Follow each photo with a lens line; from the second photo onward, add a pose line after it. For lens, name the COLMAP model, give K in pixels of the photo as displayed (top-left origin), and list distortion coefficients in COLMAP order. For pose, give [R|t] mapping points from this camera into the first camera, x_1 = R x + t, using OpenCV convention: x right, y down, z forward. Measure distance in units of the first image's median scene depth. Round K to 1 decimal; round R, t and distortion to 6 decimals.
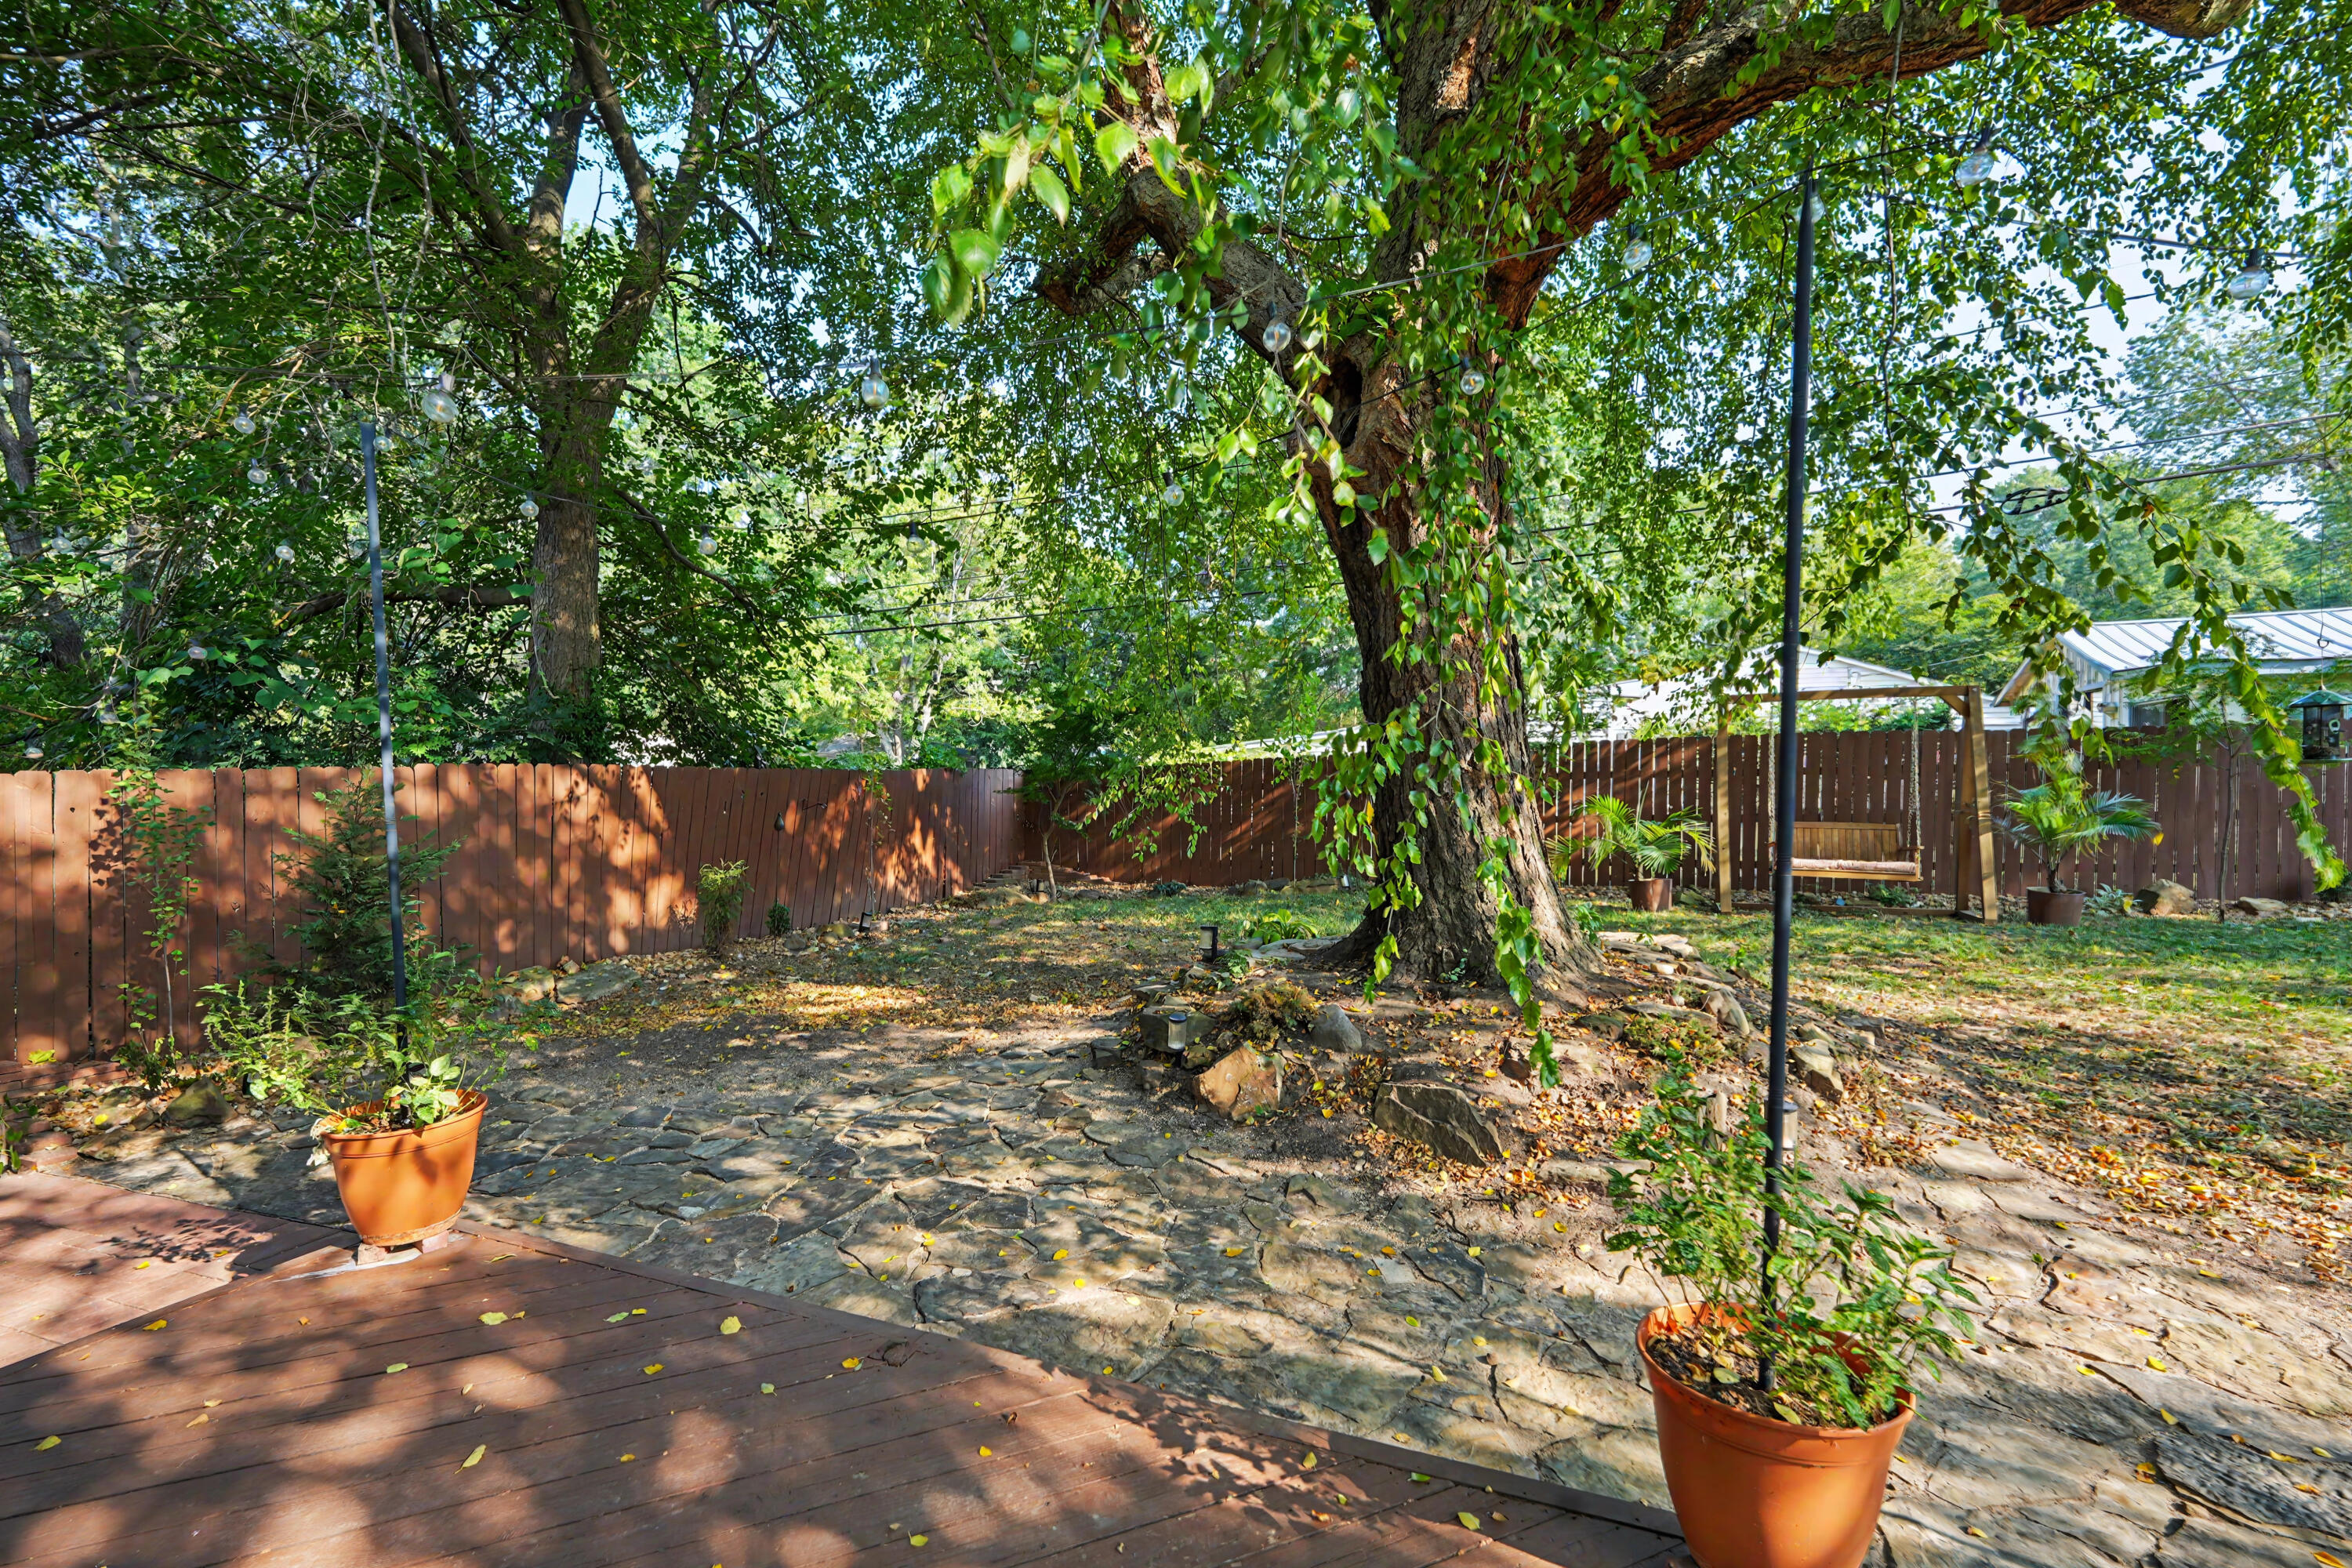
lens RADIAL K [[1077.0, 0, 1175.6], [0, 1077.0, 799.7], [0, 0, 1]] dist [0.000520, 0.000041]
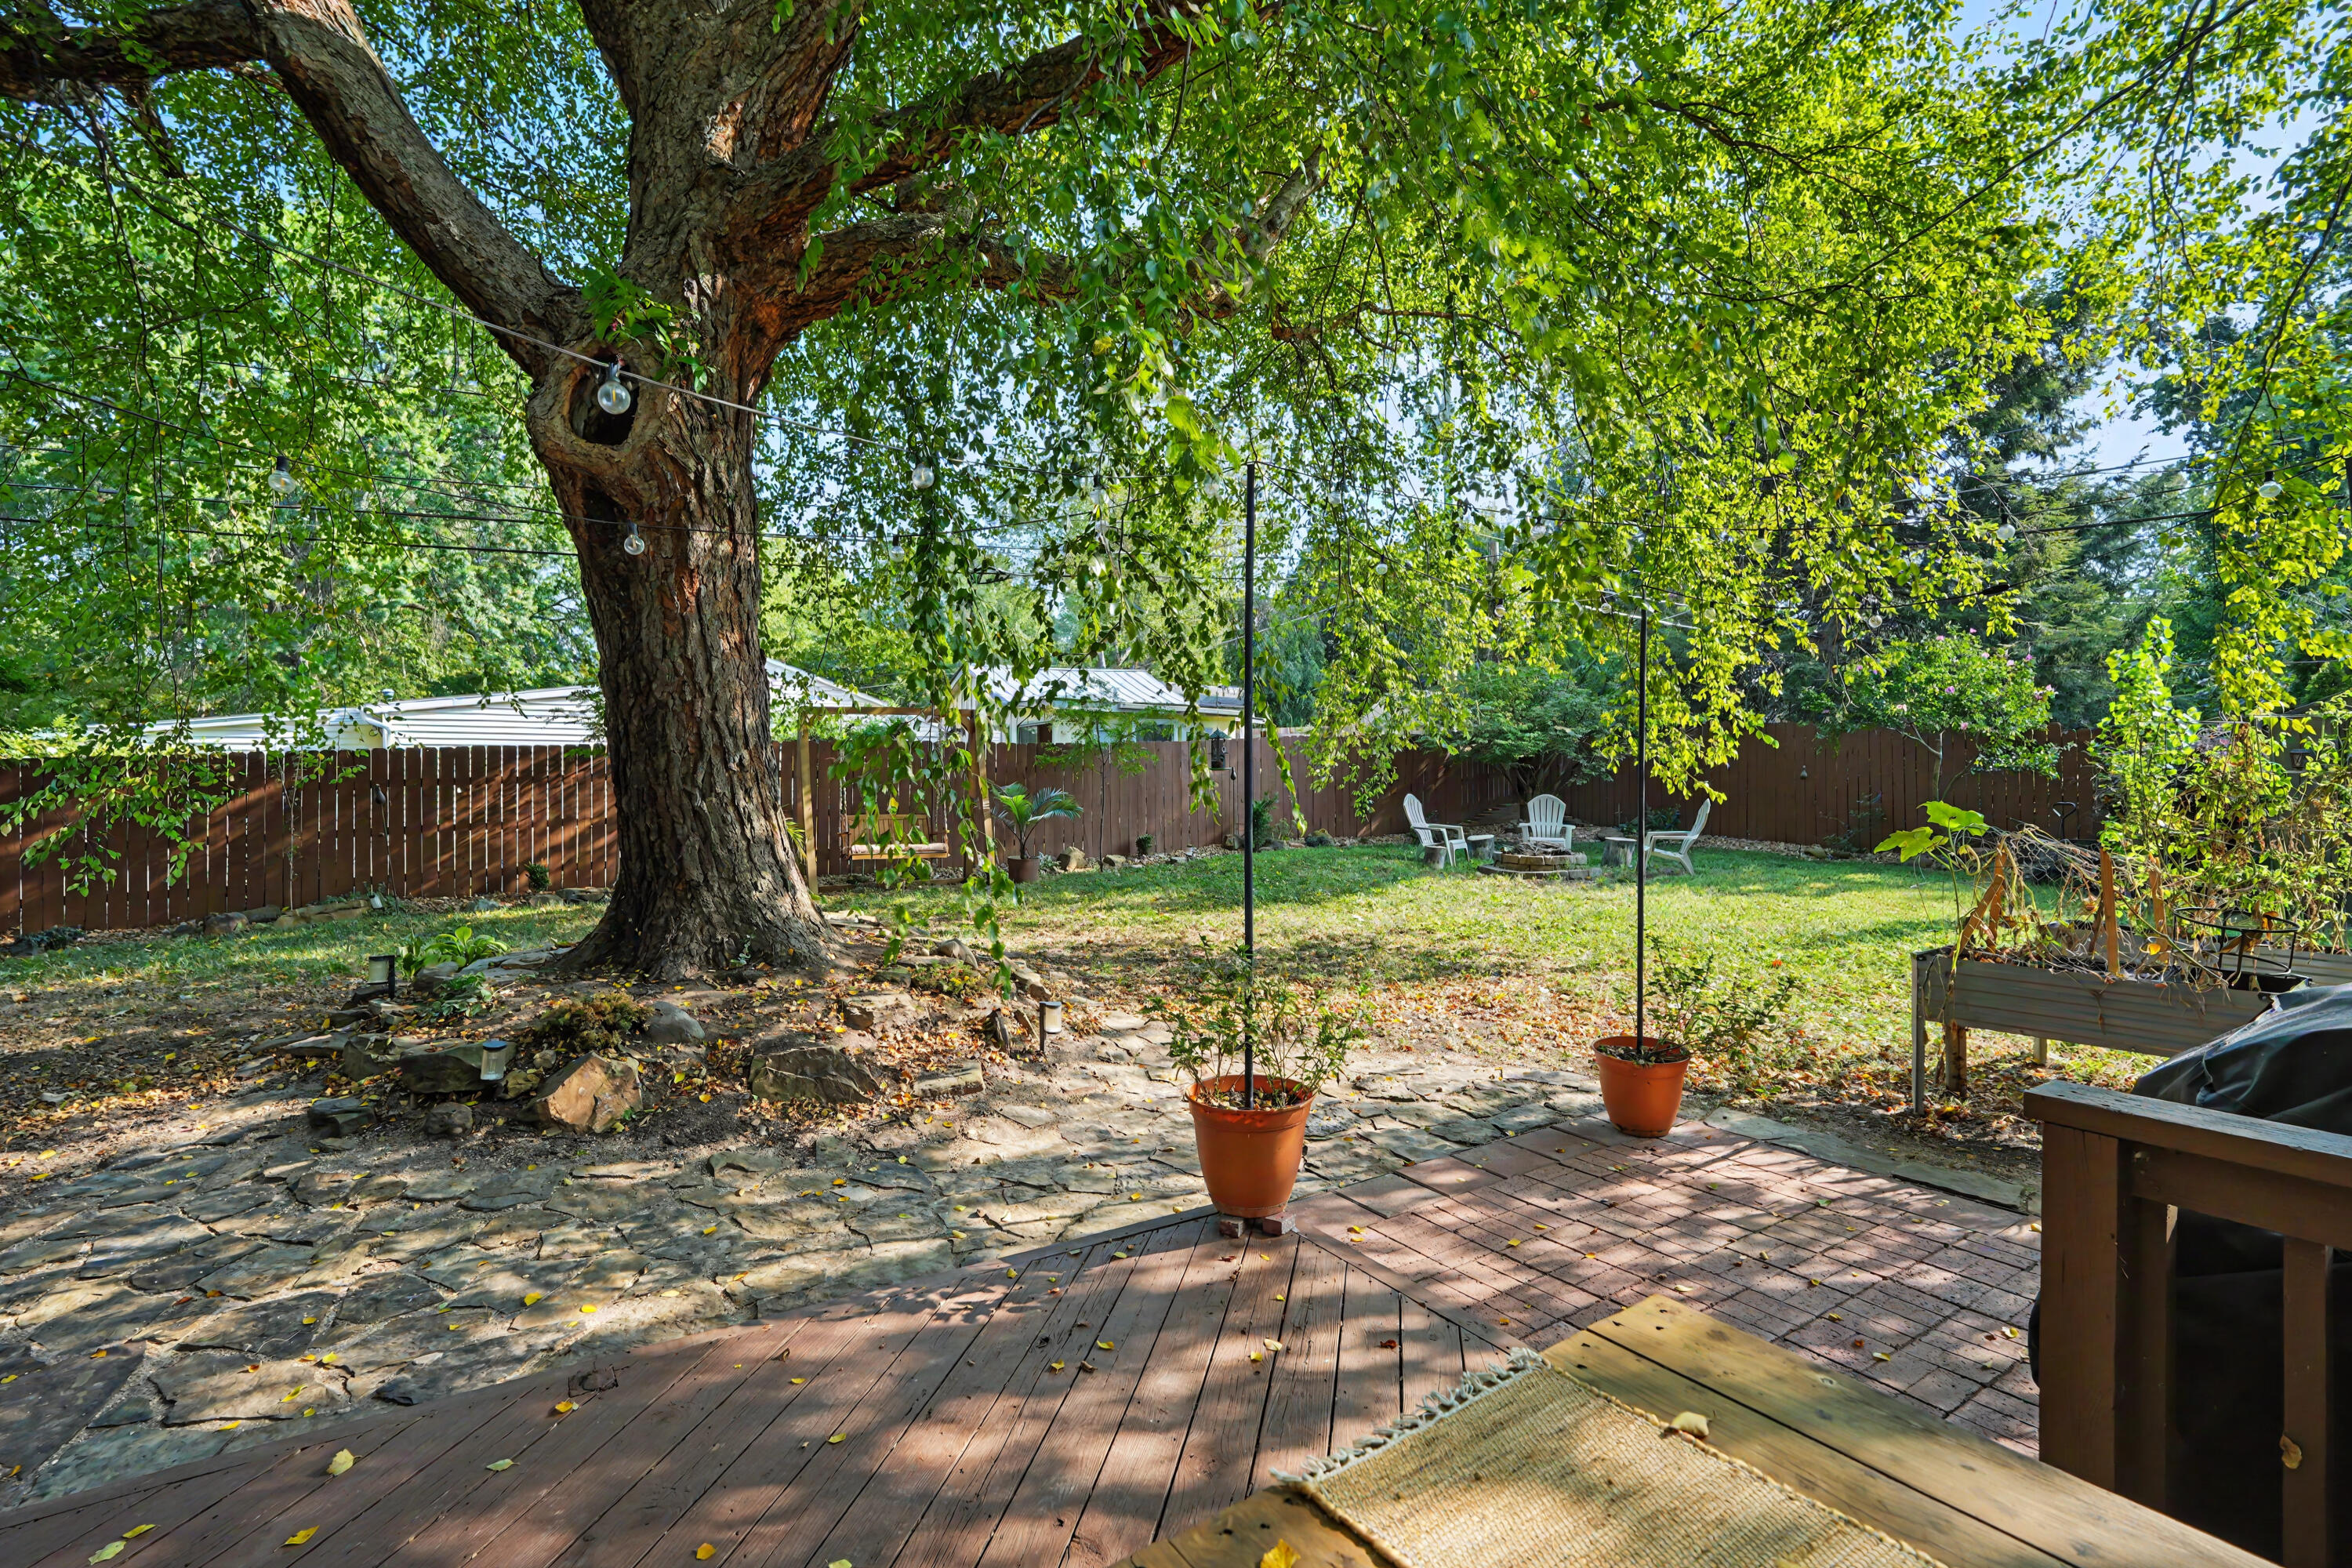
lens RADIAL K [[1098.9, 0, 1176.0], [0, 1098.9, 784.0], [0, 0, 1]] dist [-0.001606, -0.000222]
pose [[0.579623, -0.003960, 0.814875, -0.380332], [0.015492, 0.999861, -0.006161, -0.000857], [-0.814738, 0.016195, 0.579604, 0.001184]]
